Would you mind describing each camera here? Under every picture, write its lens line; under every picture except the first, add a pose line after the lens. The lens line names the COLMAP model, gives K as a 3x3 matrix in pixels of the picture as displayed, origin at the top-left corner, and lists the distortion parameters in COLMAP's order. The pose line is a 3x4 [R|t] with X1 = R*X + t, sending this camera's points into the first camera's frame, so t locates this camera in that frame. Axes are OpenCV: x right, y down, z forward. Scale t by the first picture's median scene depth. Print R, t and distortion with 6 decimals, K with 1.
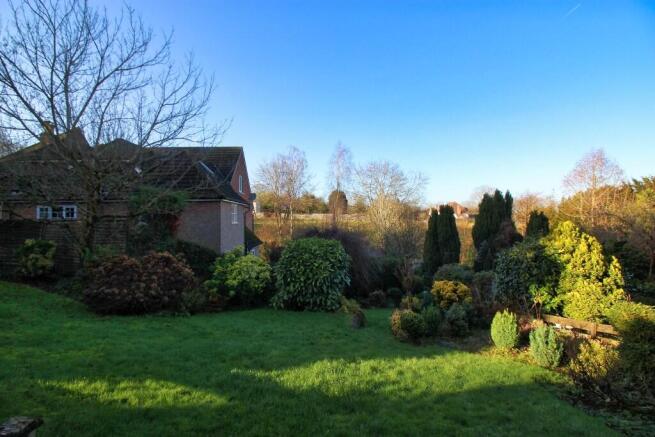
lens RADIAL K [[302.3, 0, 324.1], [0, 302.3, 210.9], [0, 0, 1]] dist [0.000423, -0.014017]
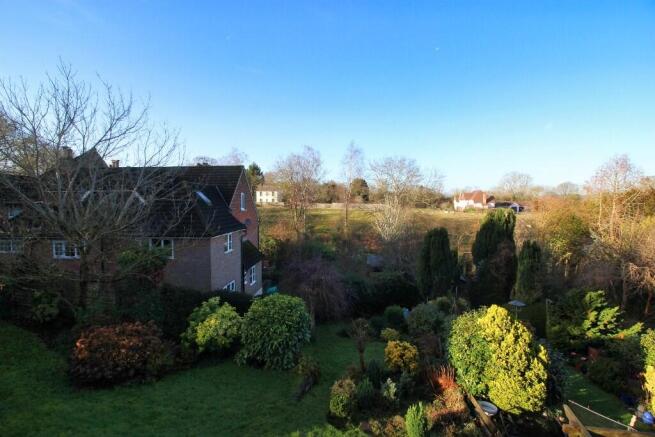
lens RADIAL K [[301.8, 0, 329.9], [0, 301.8, 202.8], [0, 0, 1]] dist [0.002945, -0.014199]
pose [[0.997000, 0.014684, -0.075998, 0.251866], [-0.011059, 0.998791, 0.047902, -0.331952], [0.076609, -0.046918, 0.995957, -0.067550]]
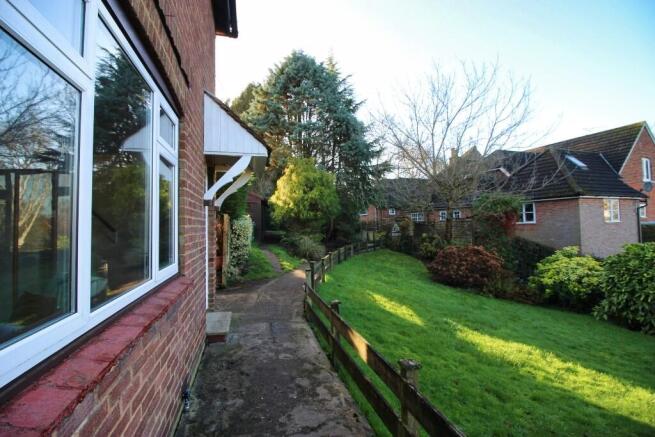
lens RADIAL K [[311.2, 0, 325.7], [0, 311.2, 215.0], [0, 0, 1]] dist [-0.000406, -0.016363]
pose [[0.324588, -0.025731, -0.945505, 0.437869], [0.045688, 0.998890, -0.011499, -0.008525], [0.944751, -0.039465, 0.325404, -0.041383]]
